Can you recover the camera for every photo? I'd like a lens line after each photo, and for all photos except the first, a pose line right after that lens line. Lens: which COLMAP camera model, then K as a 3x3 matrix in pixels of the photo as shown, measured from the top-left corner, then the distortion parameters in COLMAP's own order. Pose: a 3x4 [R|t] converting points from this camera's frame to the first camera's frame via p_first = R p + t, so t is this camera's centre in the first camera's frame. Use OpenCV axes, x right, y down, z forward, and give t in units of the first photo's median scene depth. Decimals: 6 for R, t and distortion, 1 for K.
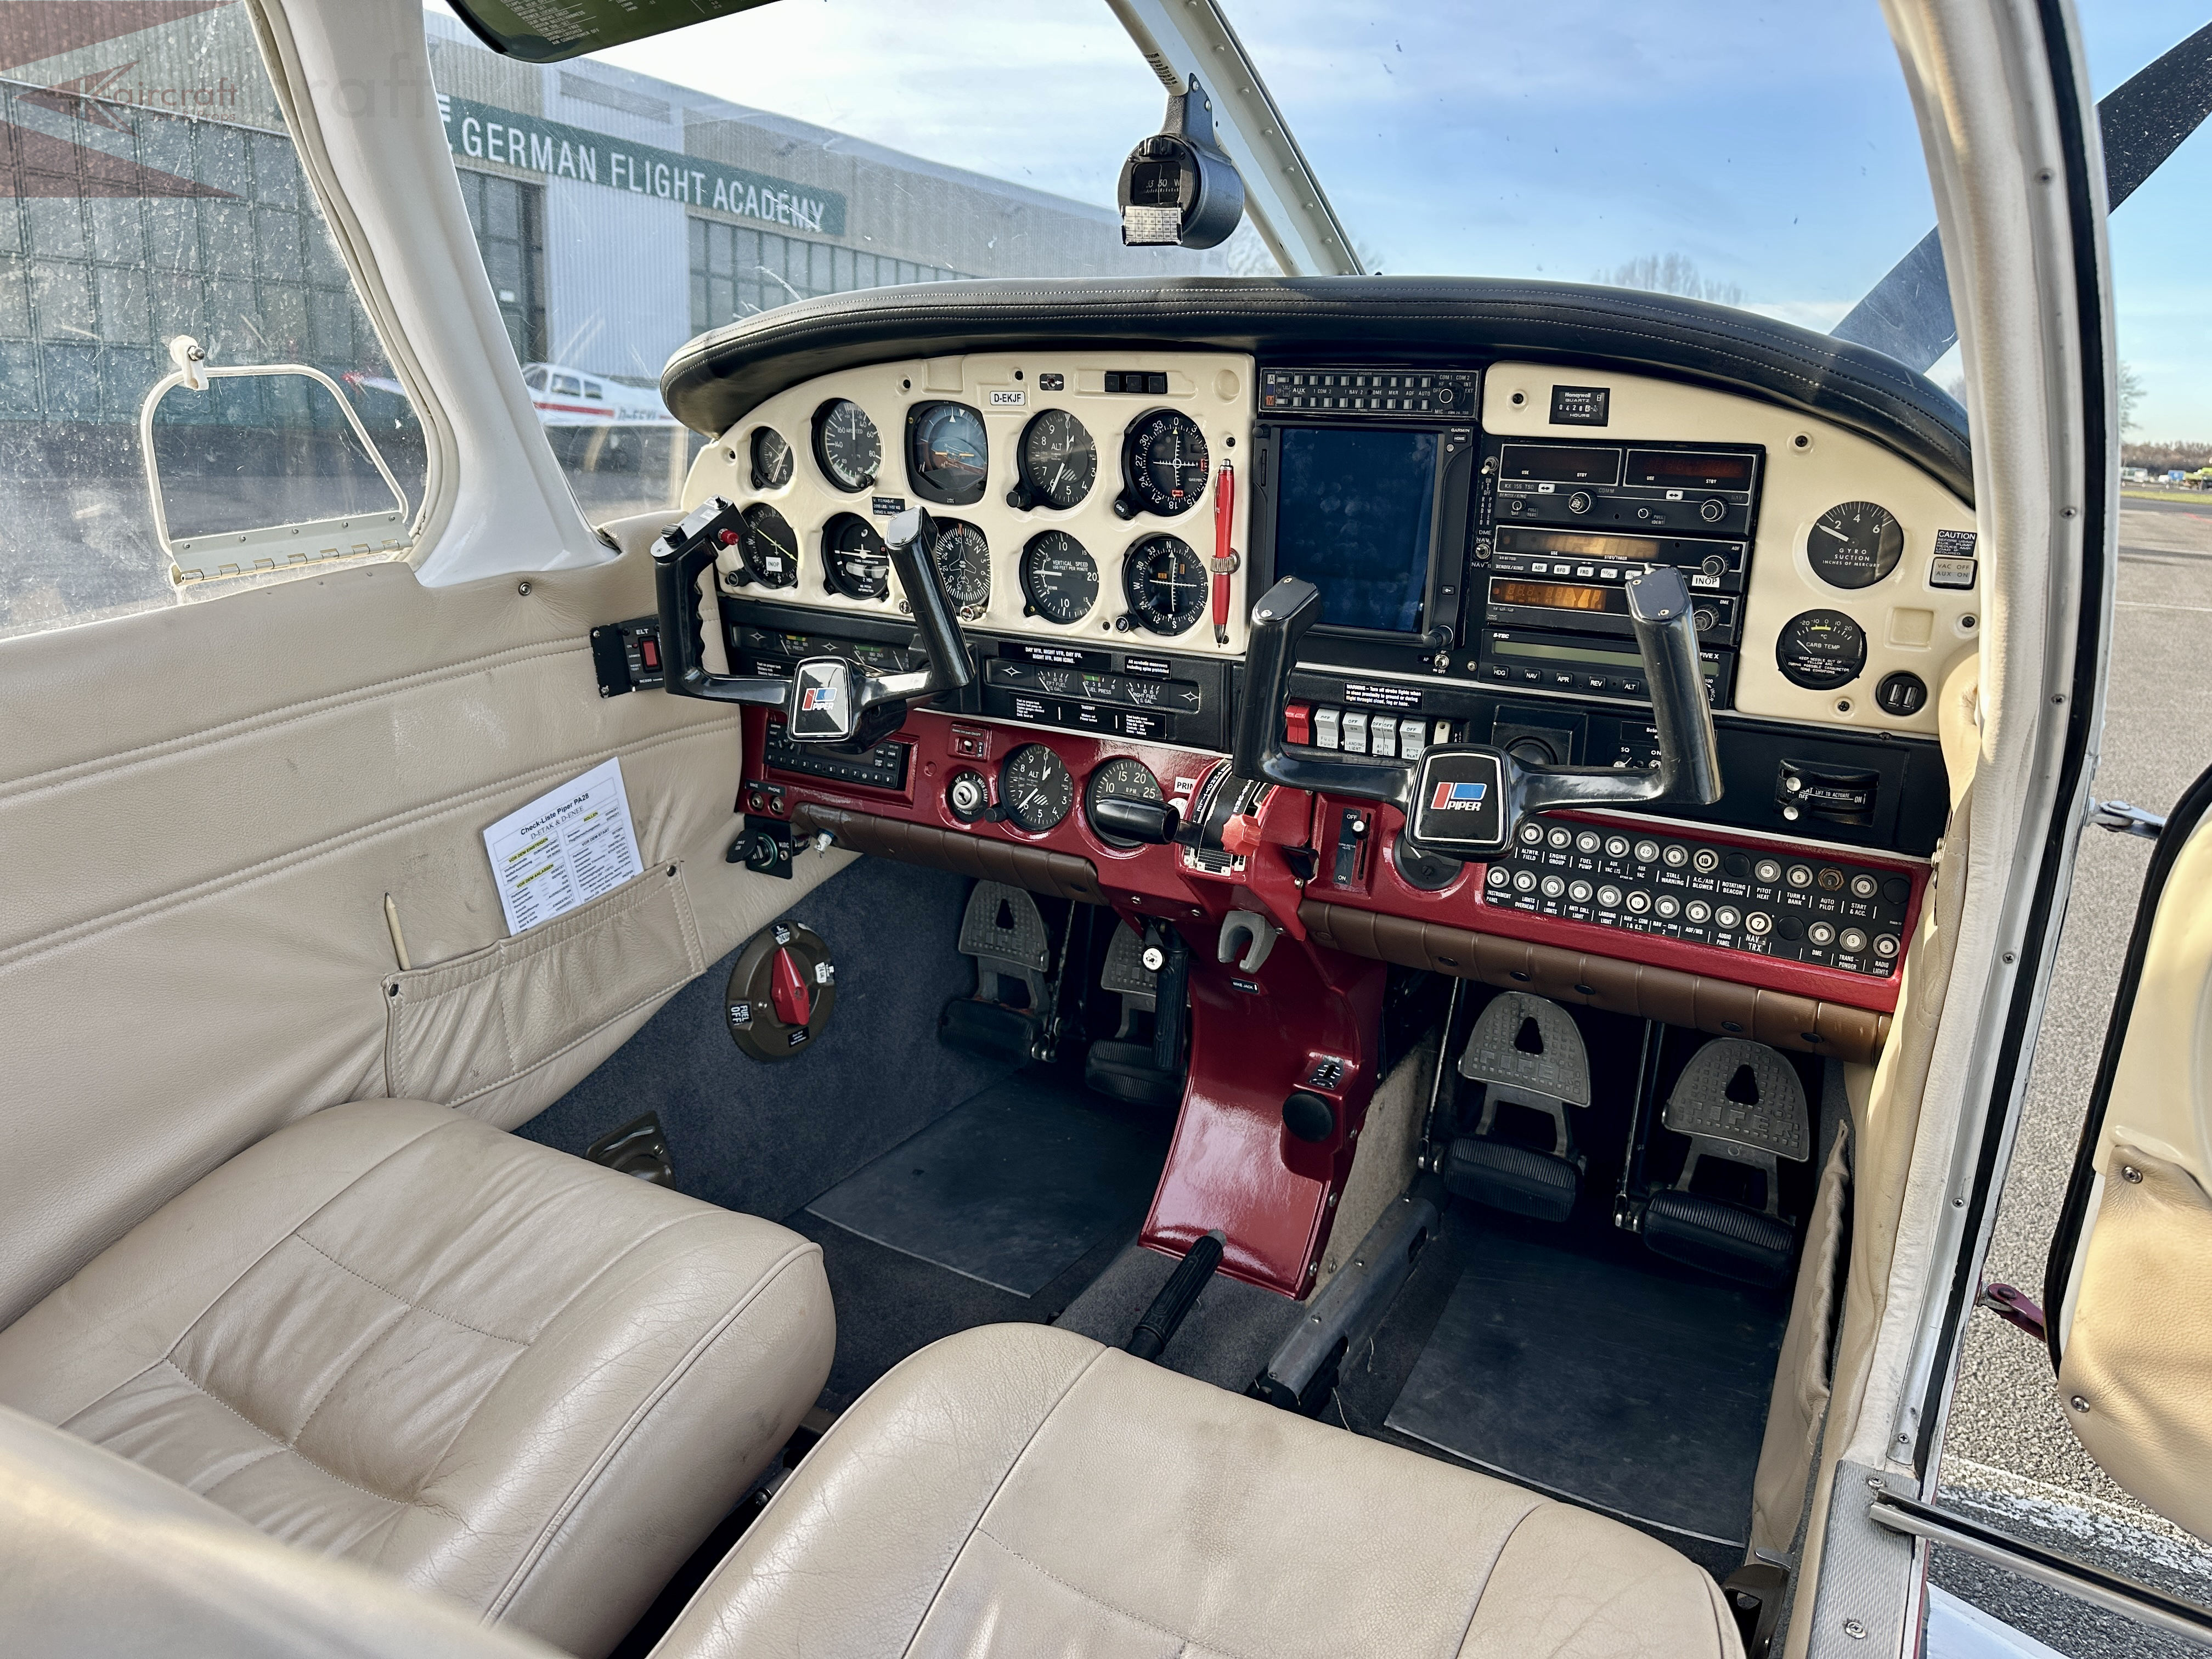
lens RADIAL K [[1568.1, 0, 1086.2], [0, 1568.1, 833.2], [0, 0, 1]] dist [0.064622, -0.079844]
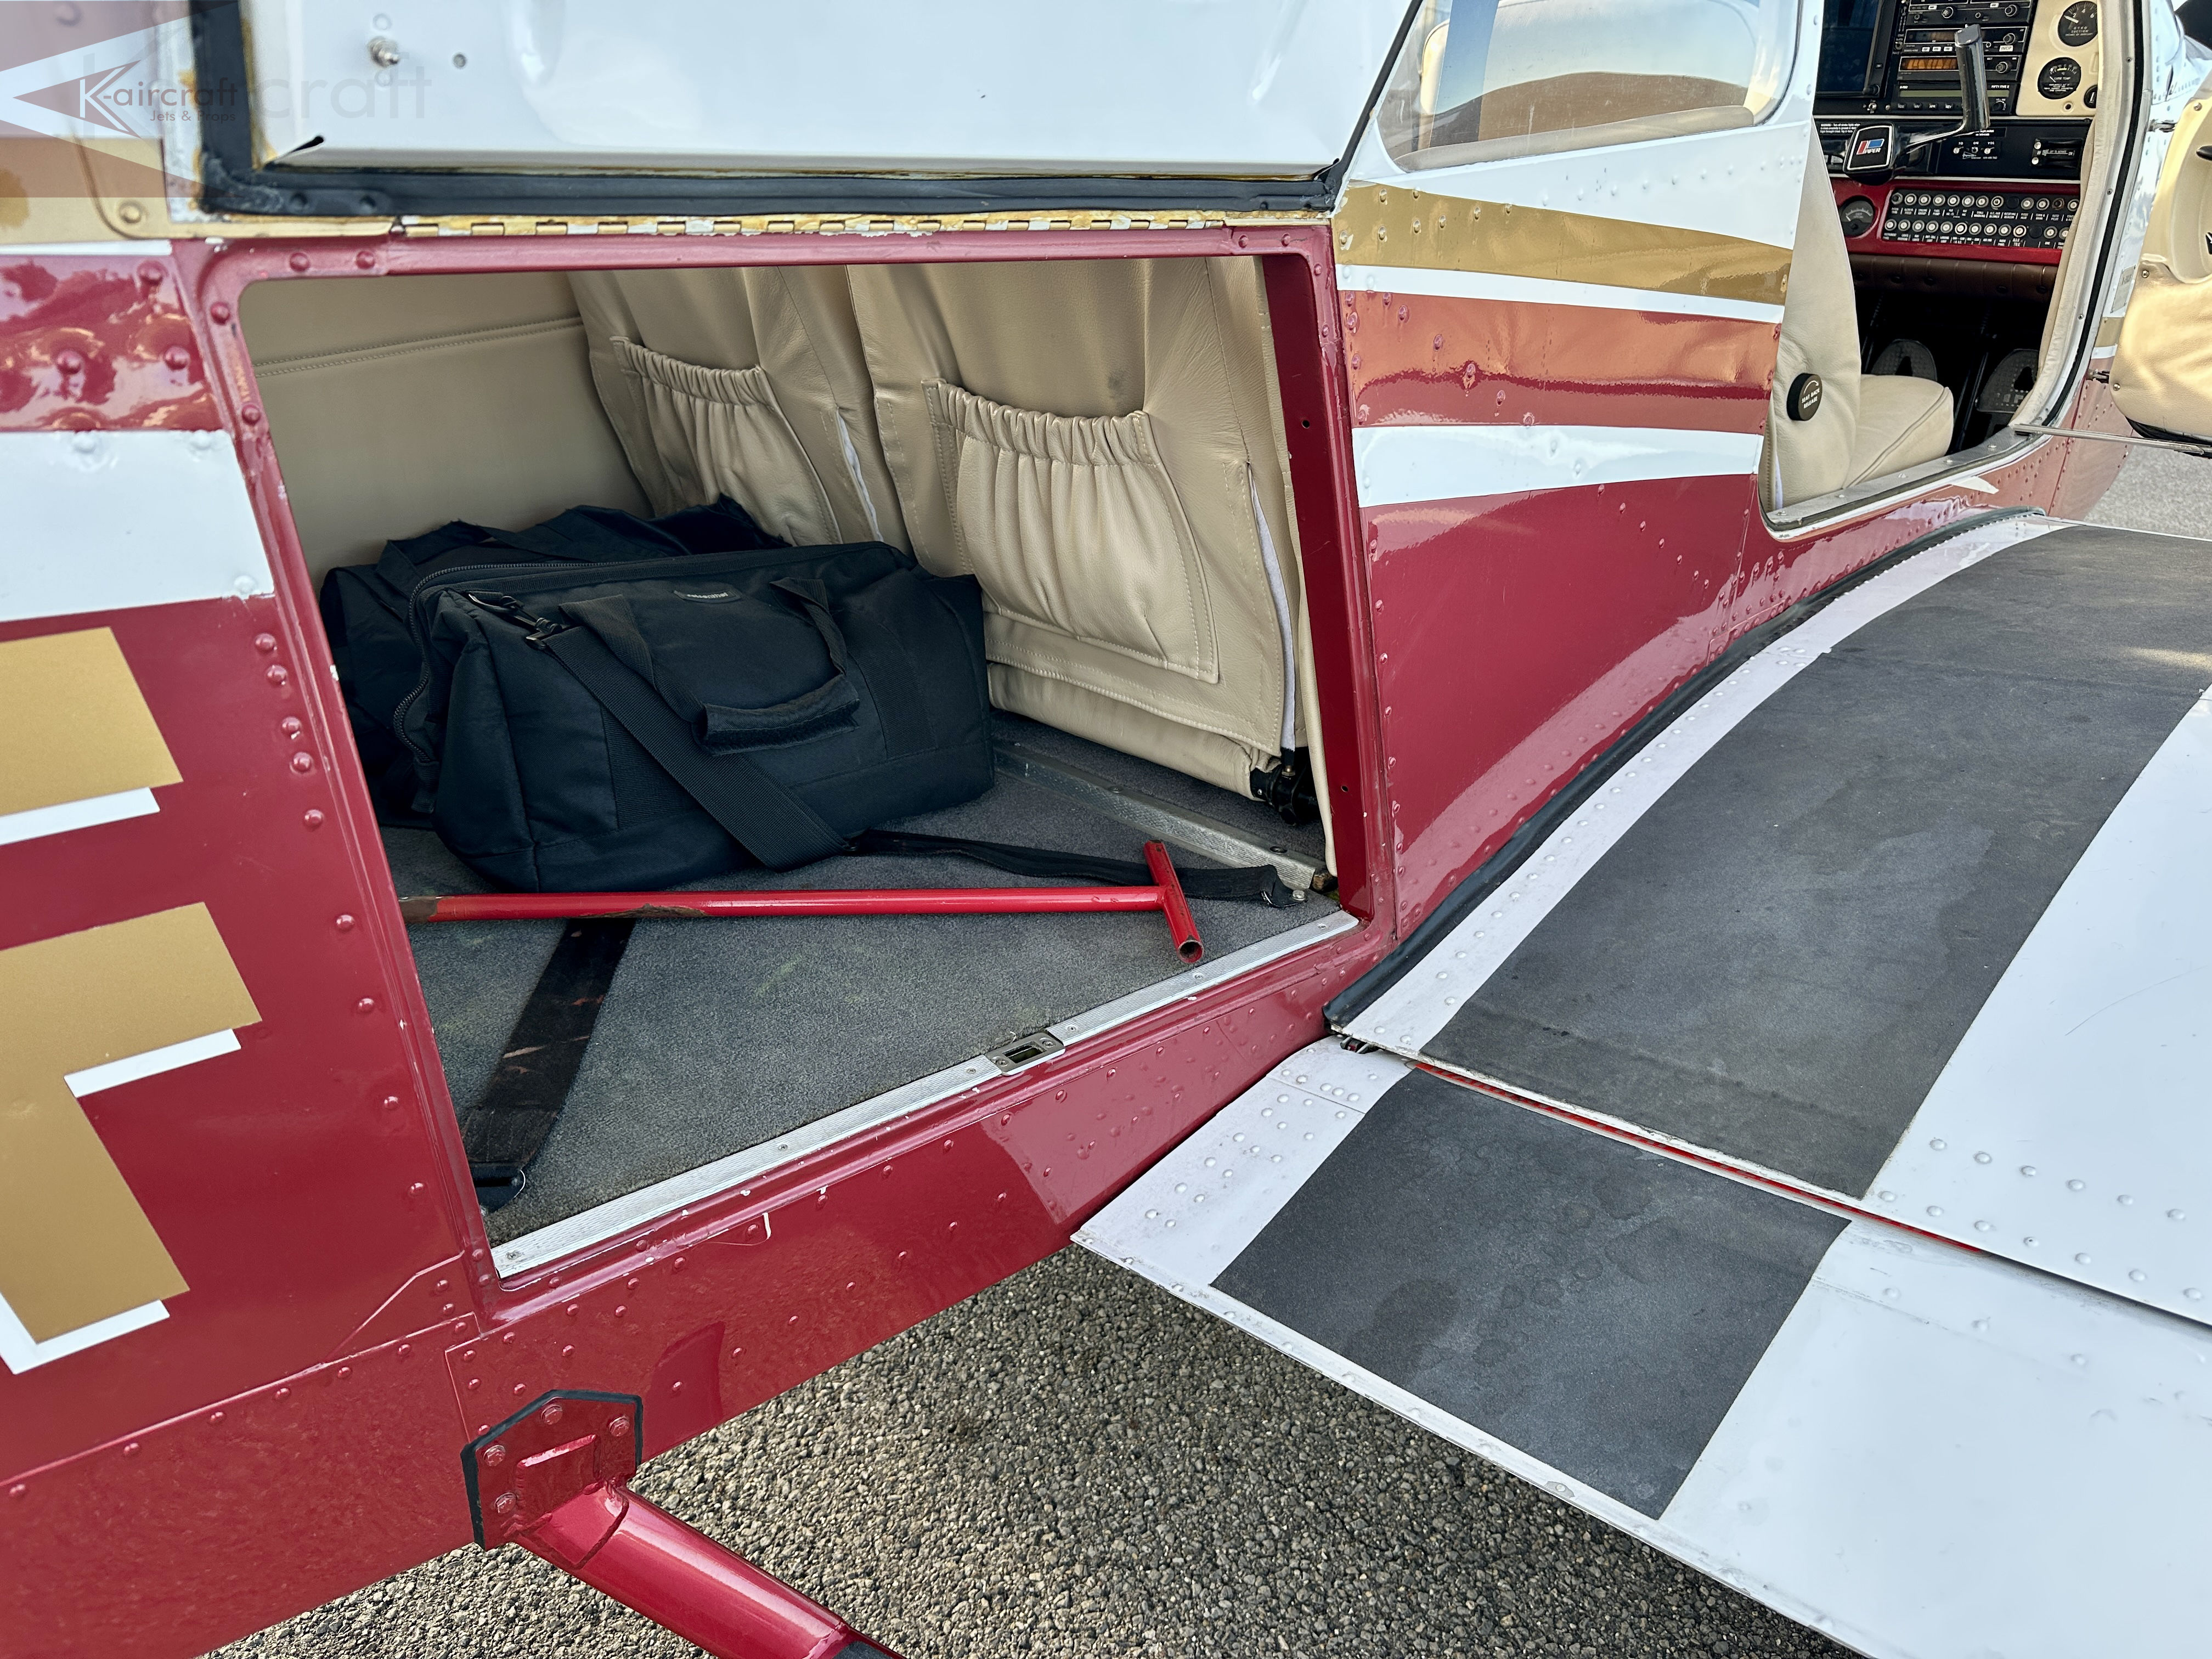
lens RADIAL K [[1568.1, 0, 1095.3], [0, 1568.1, 836.8], [0, 0, 1]] dist [0.064622, -0.079844]
pose [[0.965749, 0.097761, -0.240356, -0.149144], [-0.069612, 0.989968, 0.122954, 0.608415], [0.249965, -0.102011, 0.962866, -1.250045]]
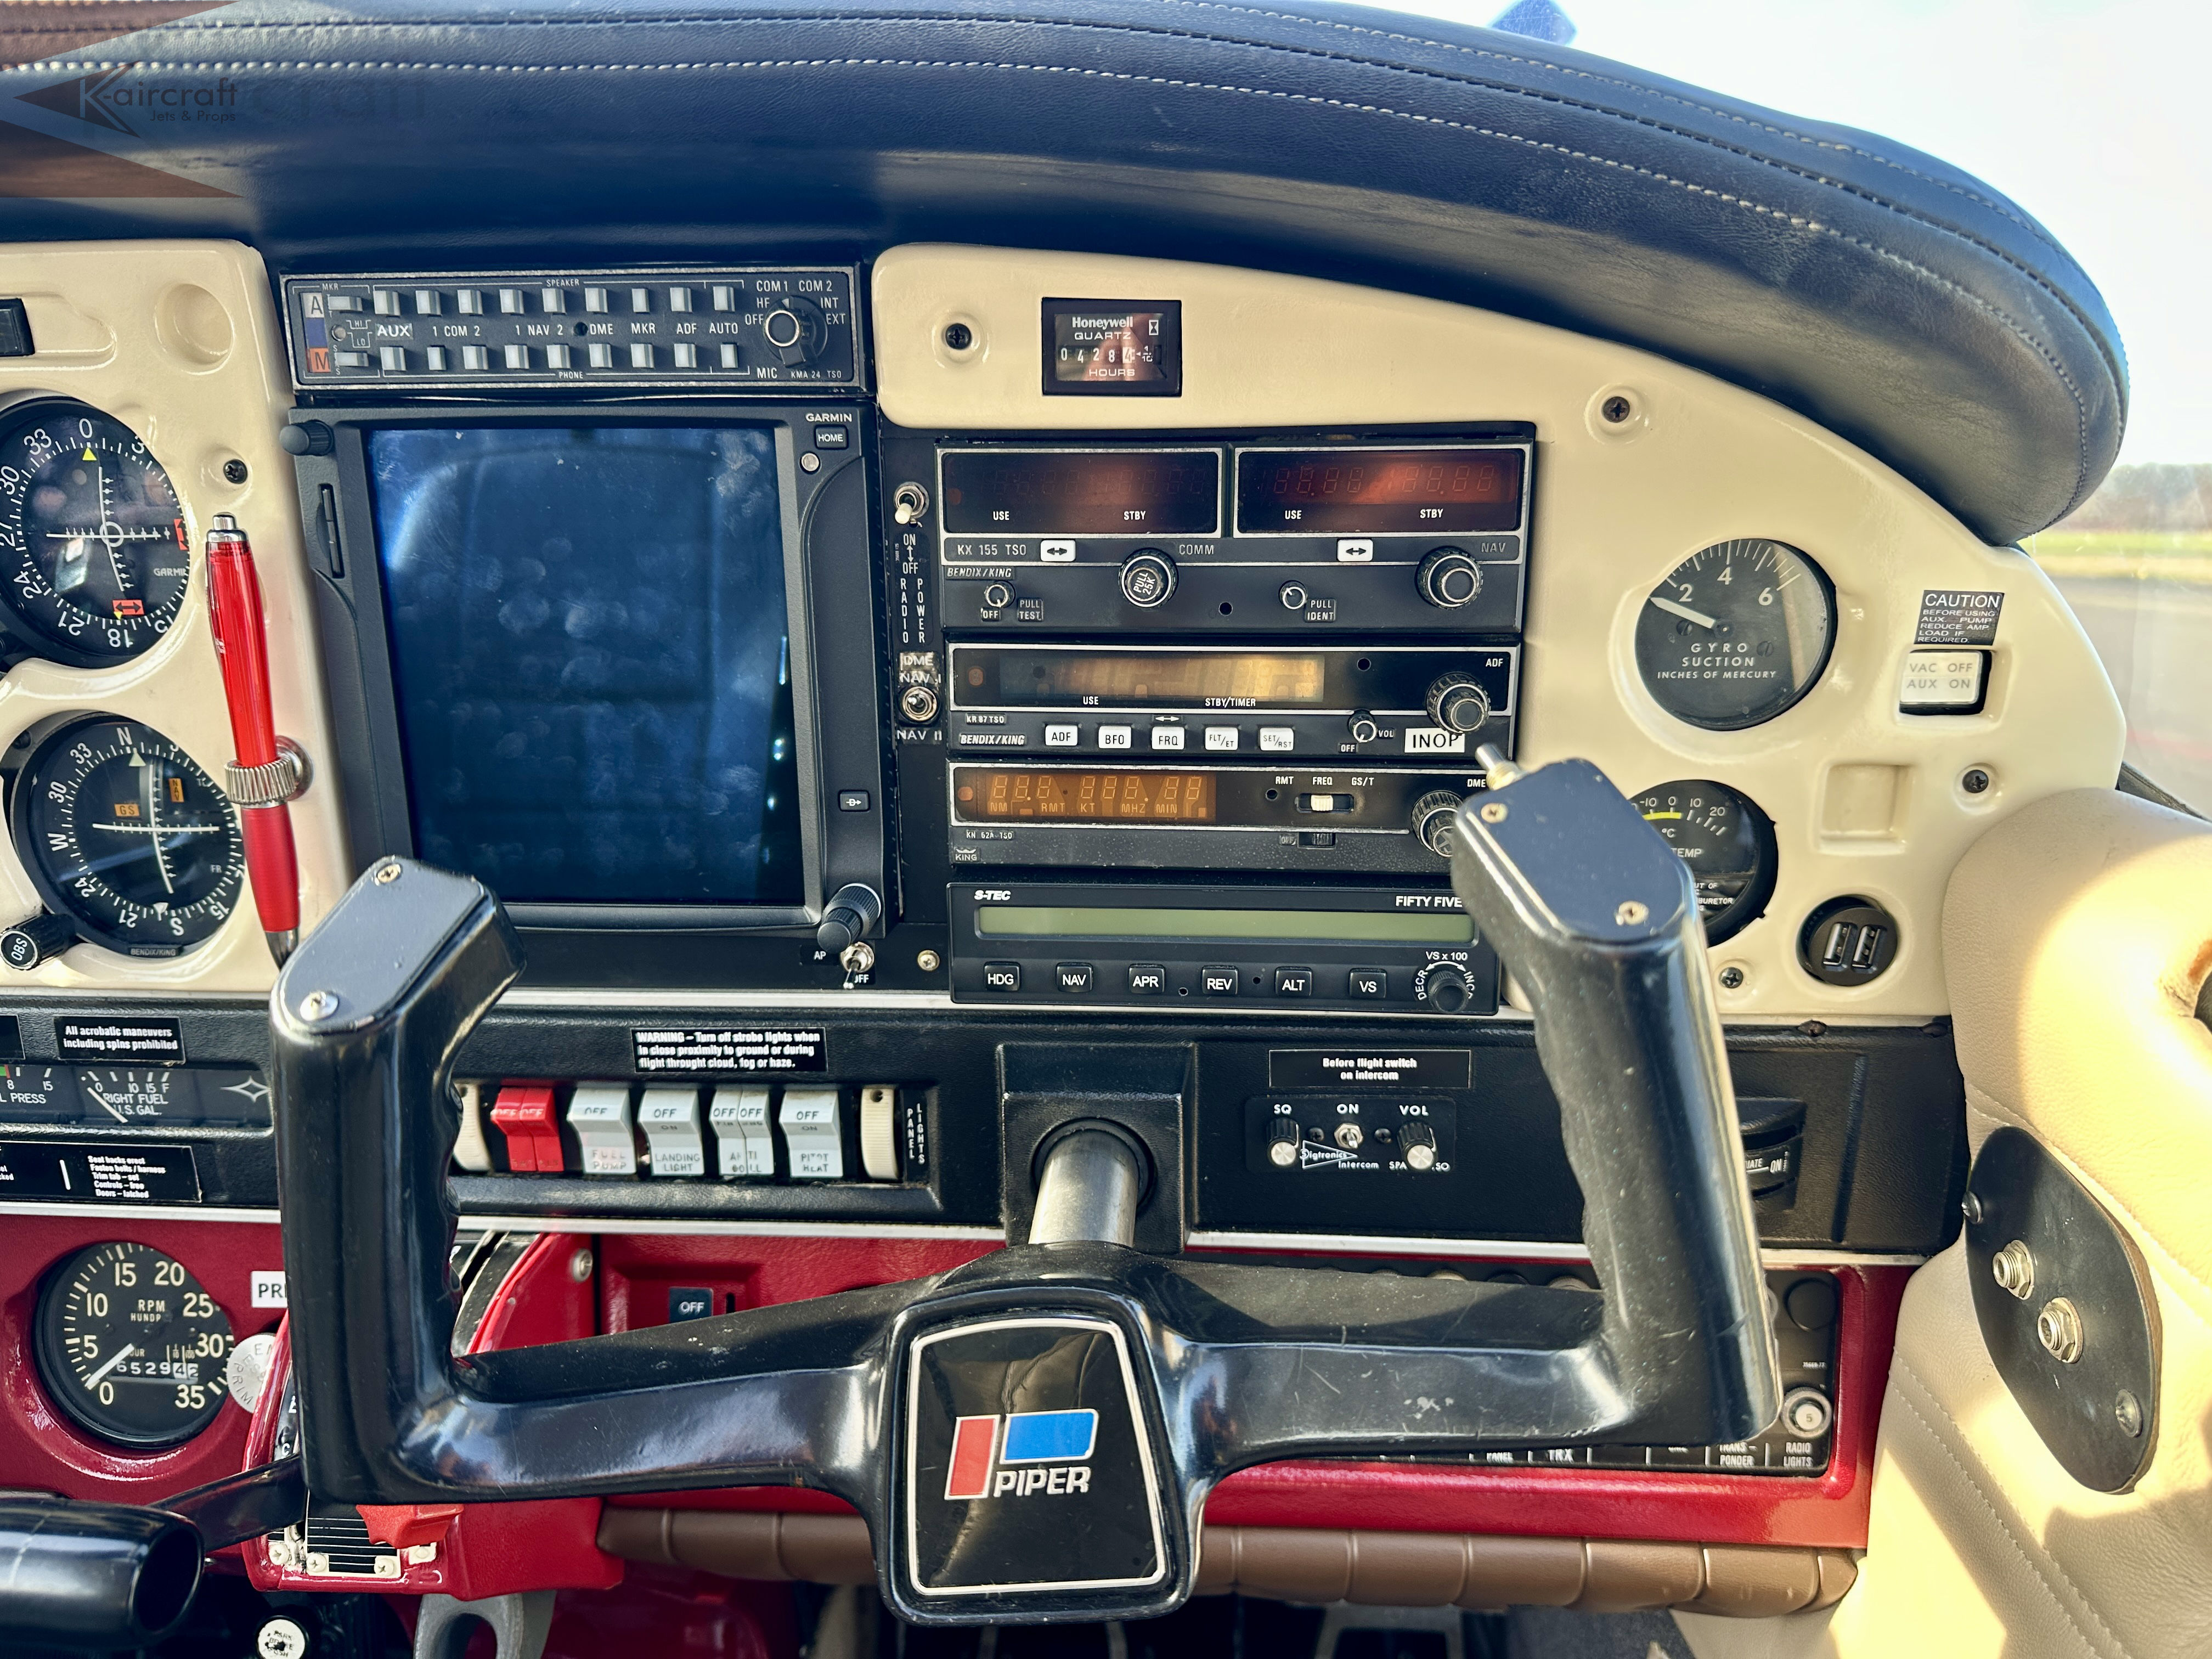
lens RADIAL K [[1568.1, 0, 1106.1], [0, 1568.1, 832.3], [0, 0, 1]] dist [0.064622, -0.079844]
pose [[0.893660, -0.132206, 0.428827, 0.102242], [0.151476, 0.988400, -0.010949, -0.121933], [-0.422405, 0.074742, 0.903320, 0.552542]]
